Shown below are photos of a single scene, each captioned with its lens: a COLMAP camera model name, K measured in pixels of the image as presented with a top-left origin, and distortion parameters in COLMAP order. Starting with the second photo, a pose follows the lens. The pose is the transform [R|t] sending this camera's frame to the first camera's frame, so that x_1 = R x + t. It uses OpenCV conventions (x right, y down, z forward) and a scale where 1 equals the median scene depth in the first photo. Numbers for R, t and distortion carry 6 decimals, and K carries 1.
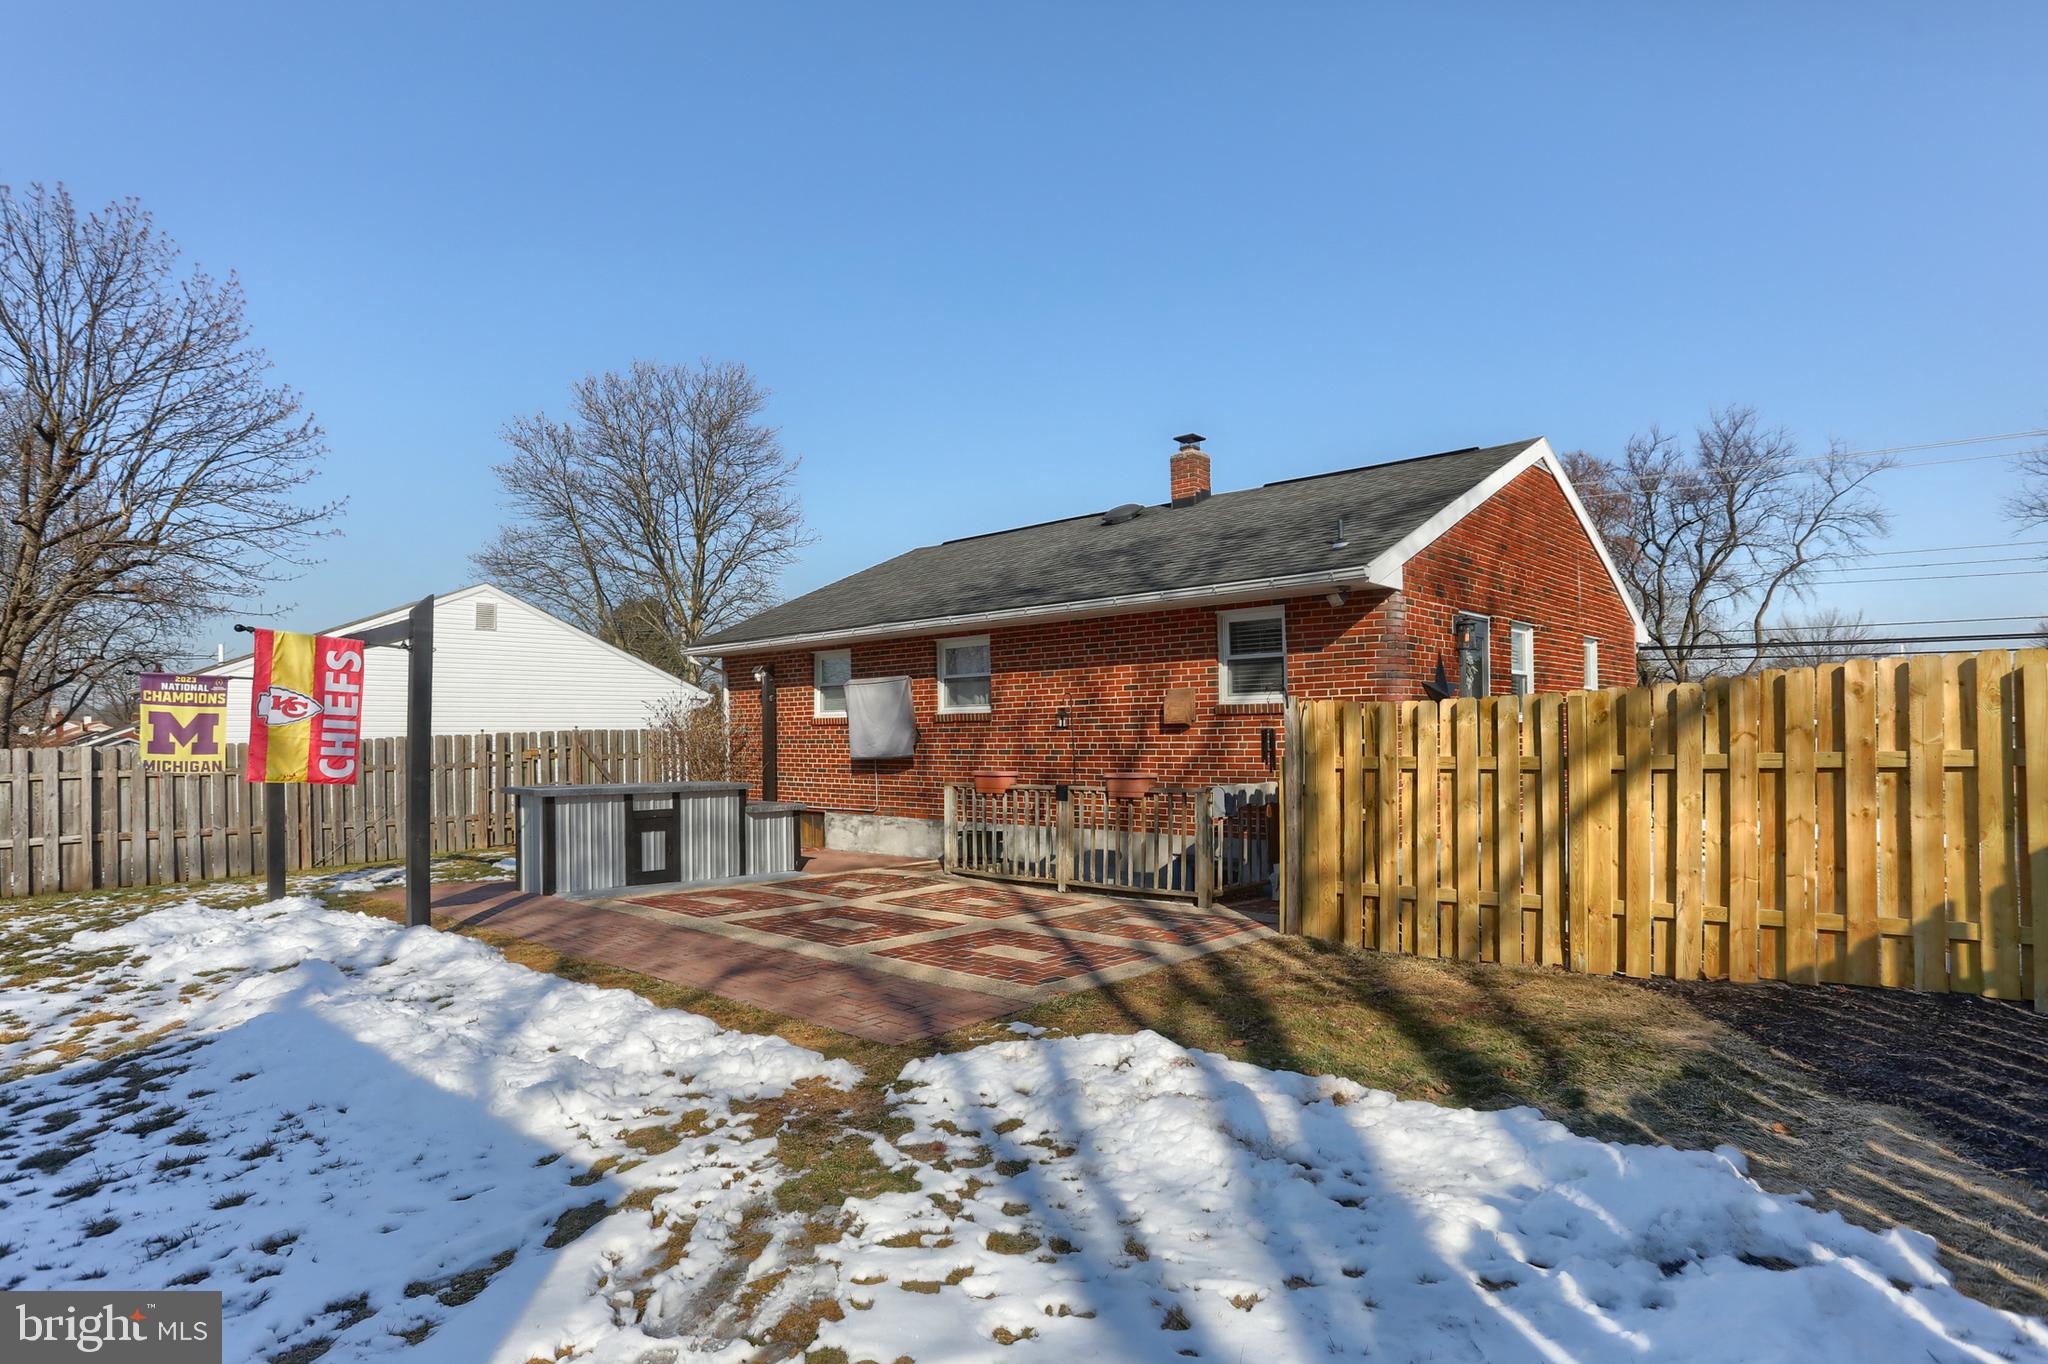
lens RADIAL K [[1098.7, 0, 1021.7], [0, 1098.7, 733.3], [0, 0, 1]] dist [-0.003048, -0.000022]
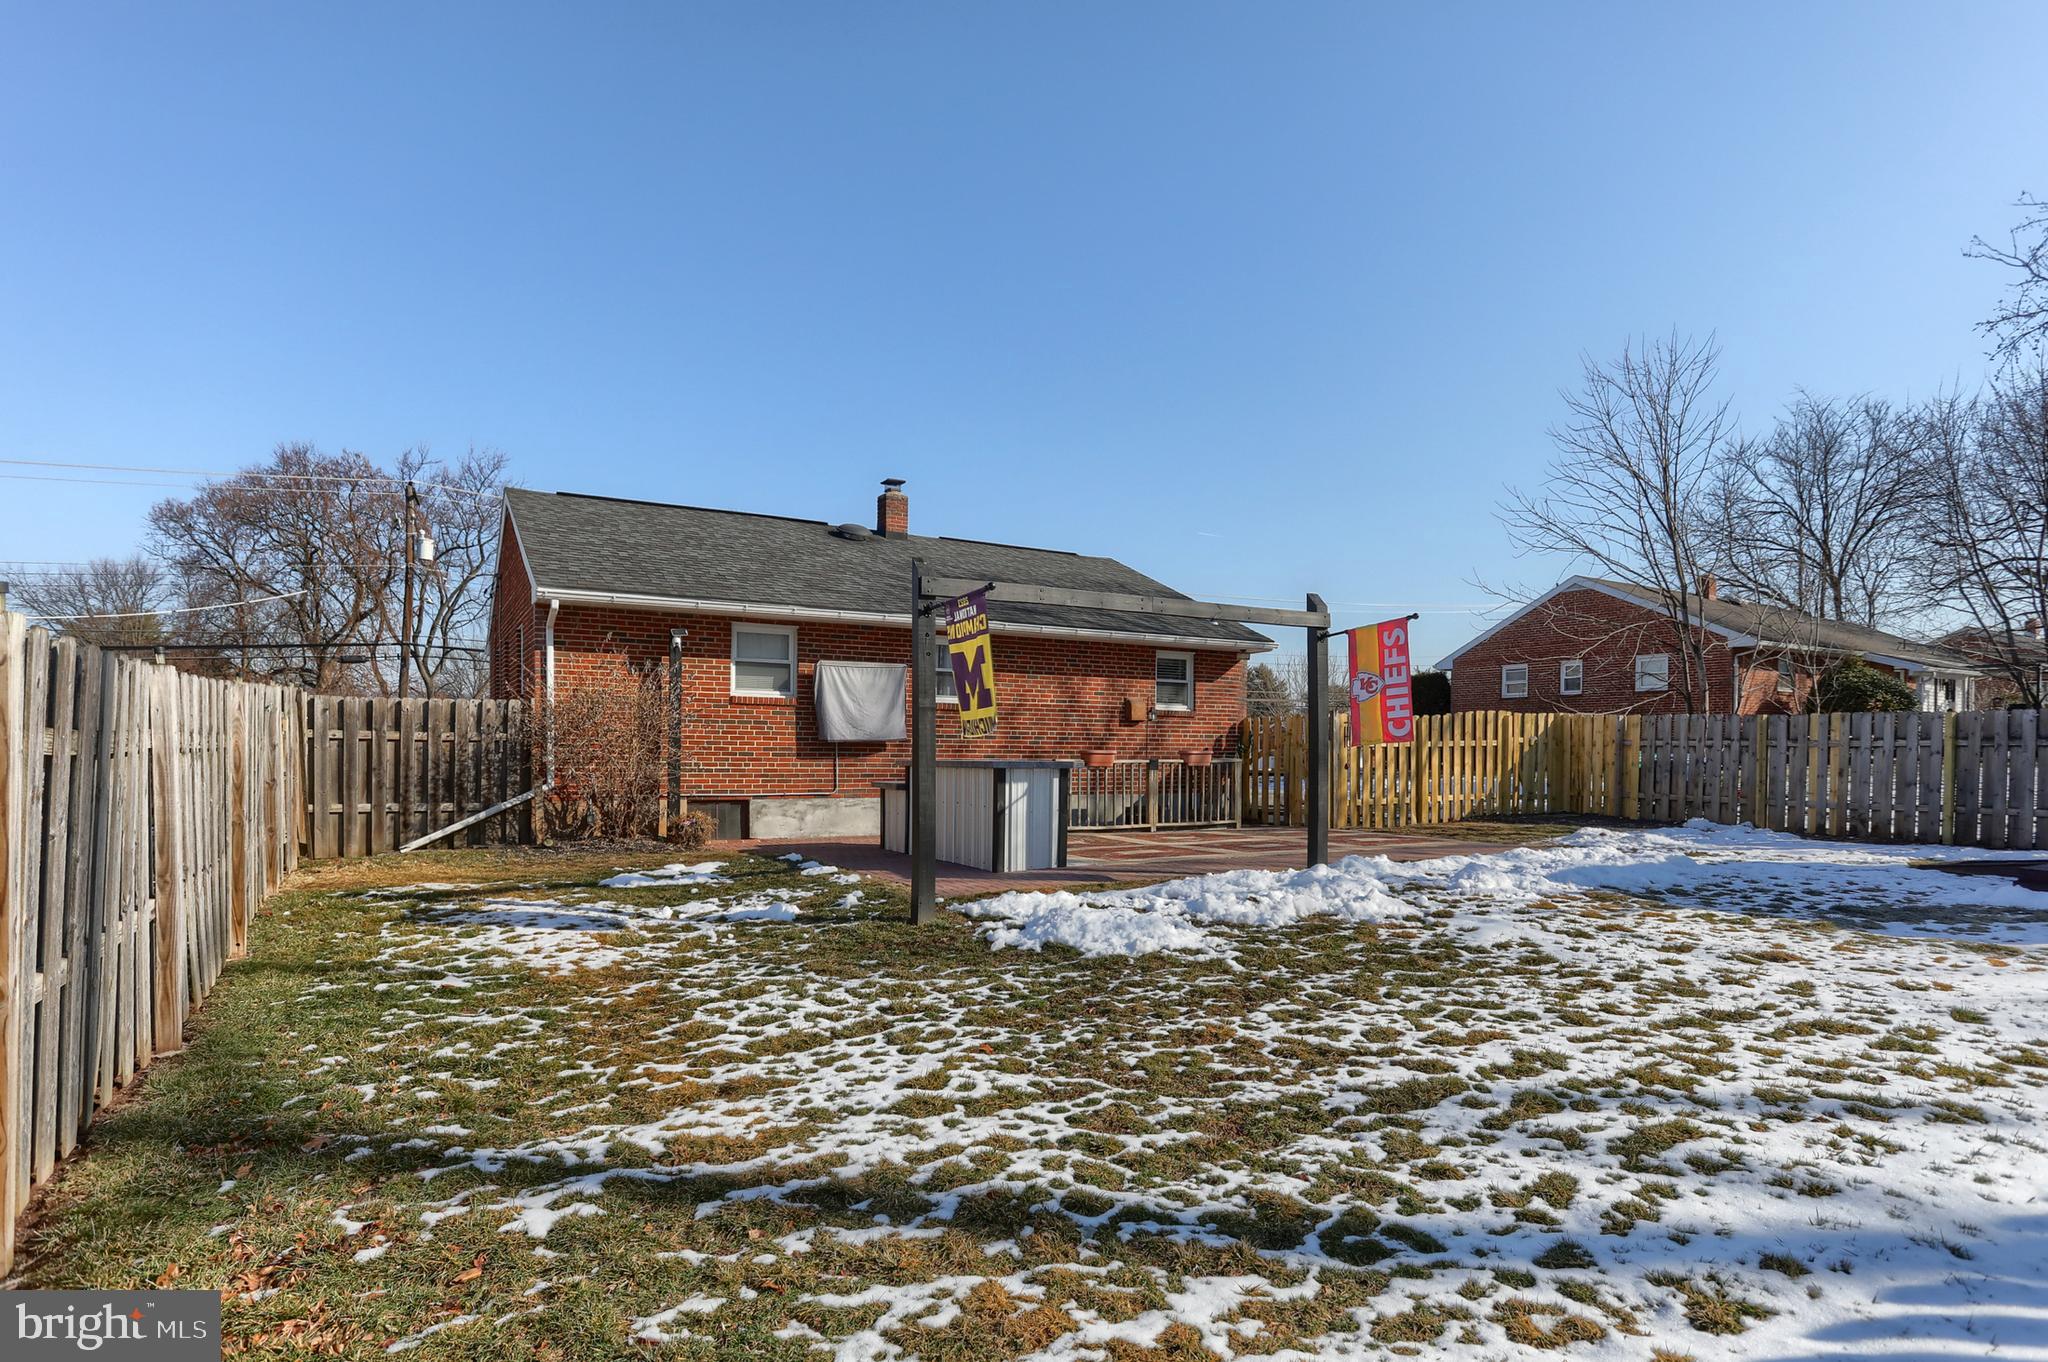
lens RADIAL K [[1122.3, 0, 1033.9], [0, 1122.3, 751.8], [0, 0, 1]] dist [-0.002650, -0.000023]
pose [[0.274662, 0.012124, 0.961464, -1.360610], [-0.015916, 0.999841, -0.008061, 0.048392], [-0.961409, -0.013088, 0.274812, 0.698296]]
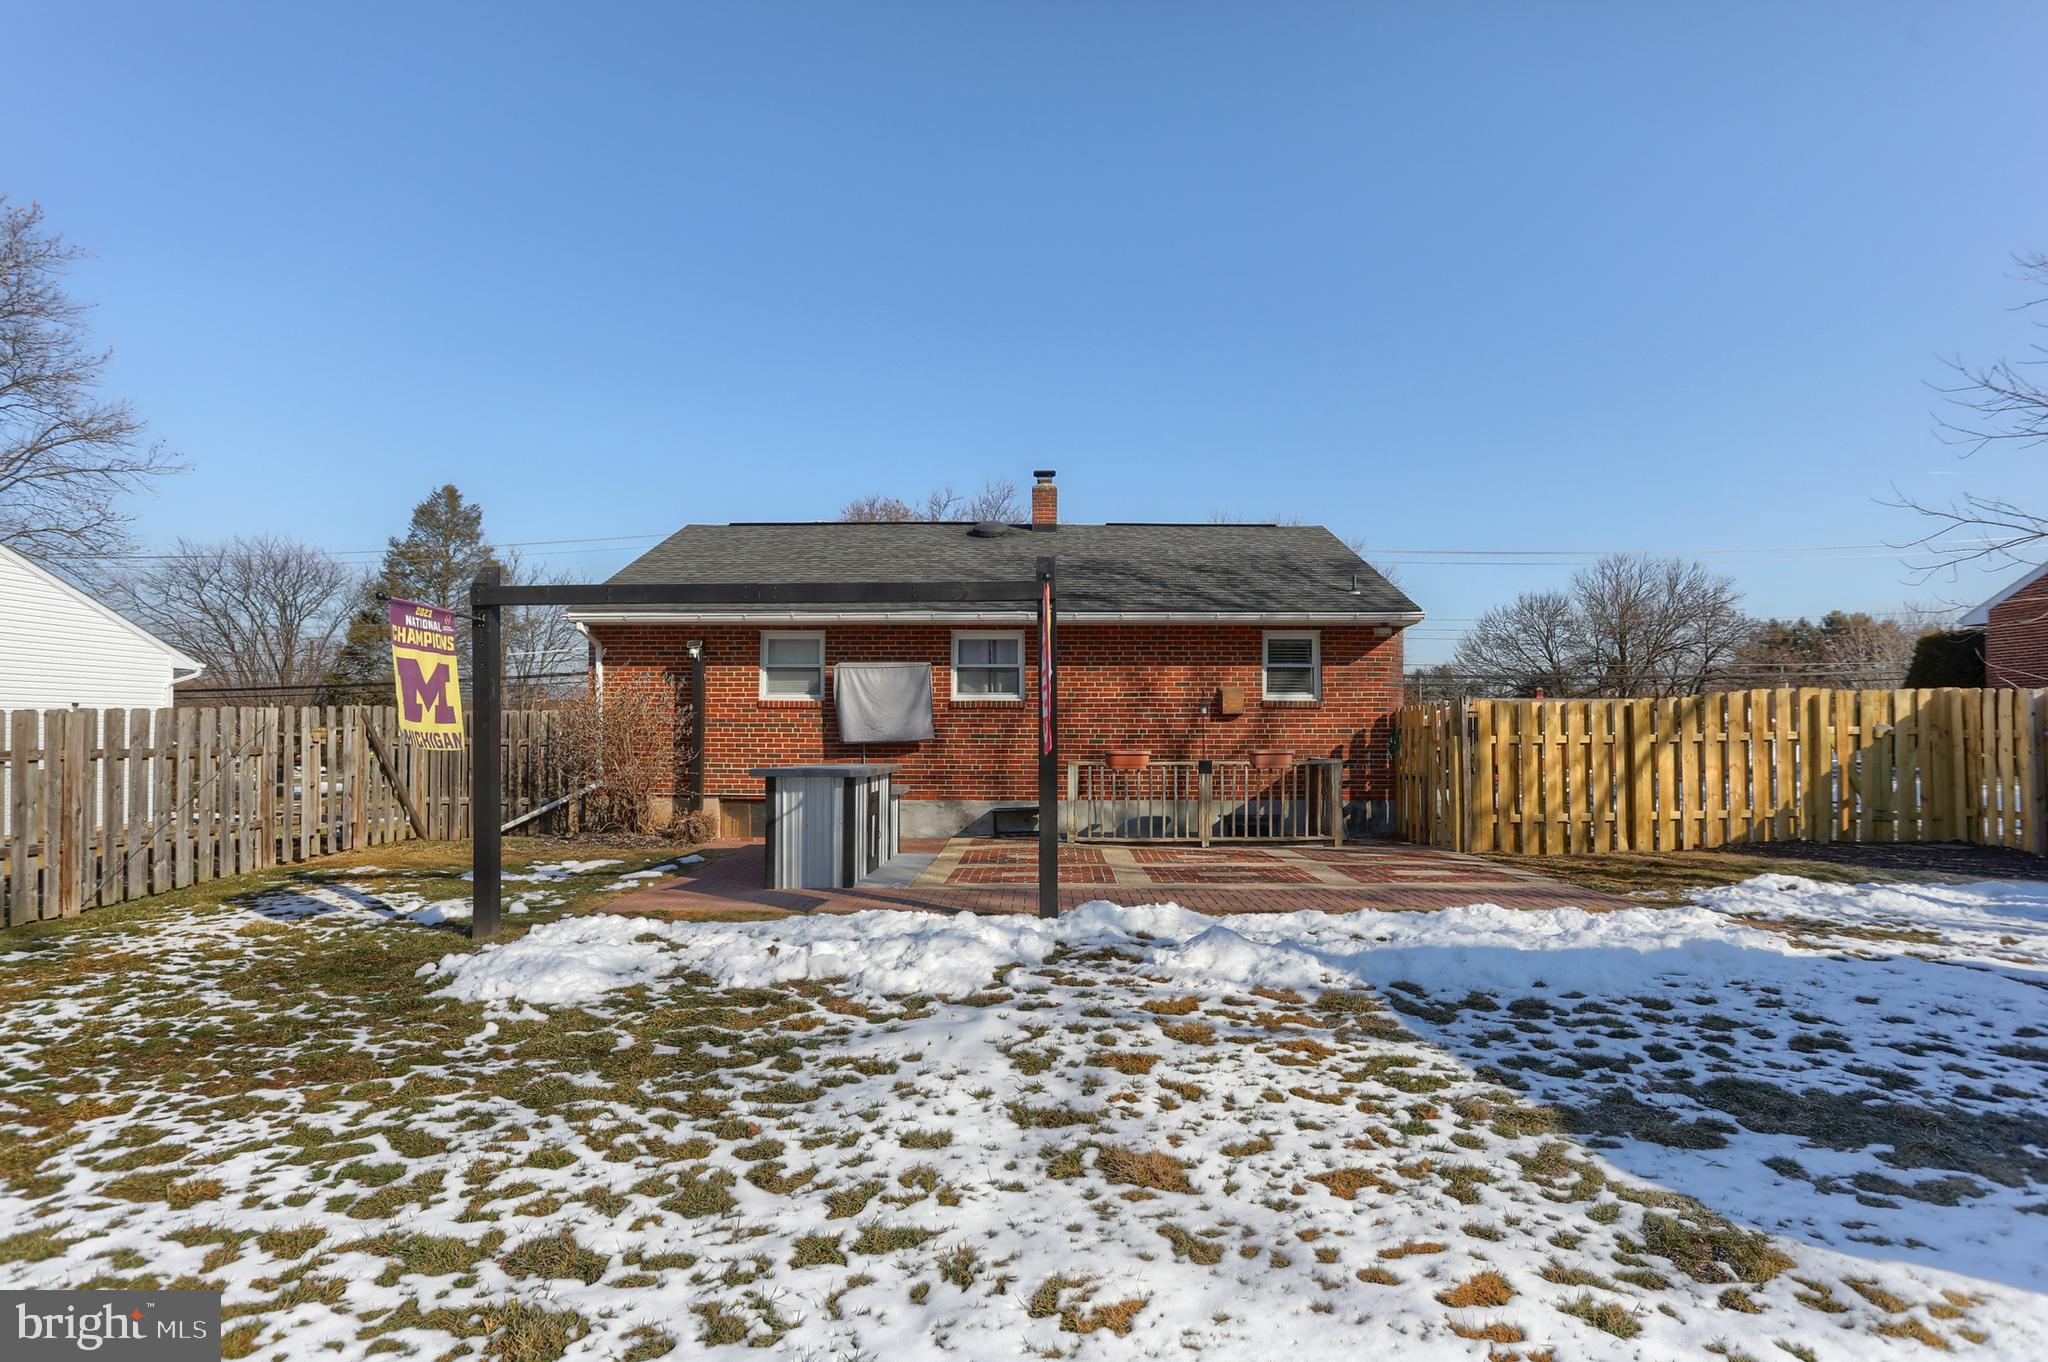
lens RADIAL K [[1066.7, 0, 1019.9], [0, 1066.7, 729.8], [0, 0, 1]] dist [-0.015824, 0.000148]
pose [[0.736832, 0.014814, 0.675914, -0.876777], [-0.011590, 0.999890, -0.009281, 0.024096], [-0.675977, -0.000996, 0.736922, 0.238854]]
